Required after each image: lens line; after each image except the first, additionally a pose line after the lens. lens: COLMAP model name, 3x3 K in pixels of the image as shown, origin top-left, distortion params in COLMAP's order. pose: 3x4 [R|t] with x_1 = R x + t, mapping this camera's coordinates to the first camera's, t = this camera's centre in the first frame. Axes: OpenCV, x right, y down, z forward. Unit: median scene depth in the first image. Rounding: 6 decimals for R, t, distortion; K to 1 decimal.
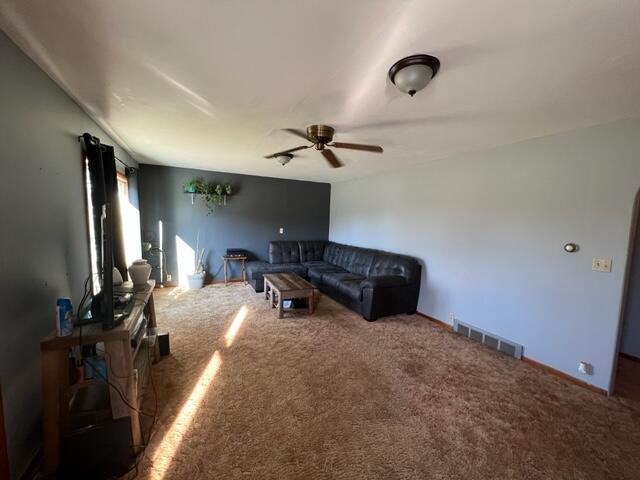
lens RADIAL K [[255.2, 0, 323.0], [0, 255.2, 238.1], [0, 0, 1]] dist [-0.000988, -0.000130]
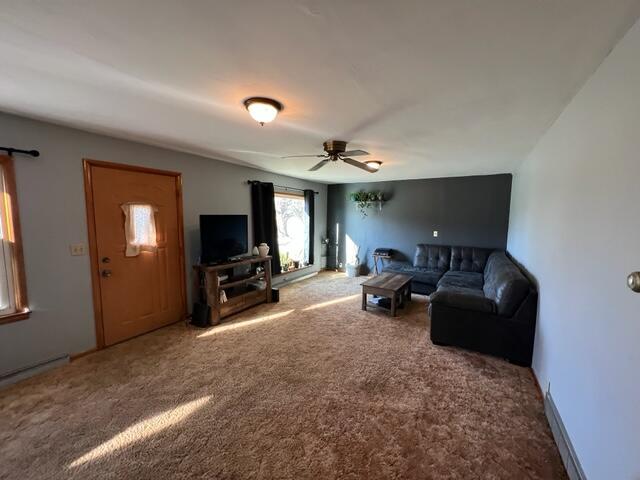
lens RADIAL K [[255.2, 0, 317.6], [0, 255.2, 242.5], [0, 0, 1]] dist [-0.000988, -0.000130]
pose [[0.522373, 0.055151, -0.850932, 0.485382], [-0.066010, 0.997527, 0.024129, 0.009727], [0.850158, 0.043566, 0.524722, 0.184463]]
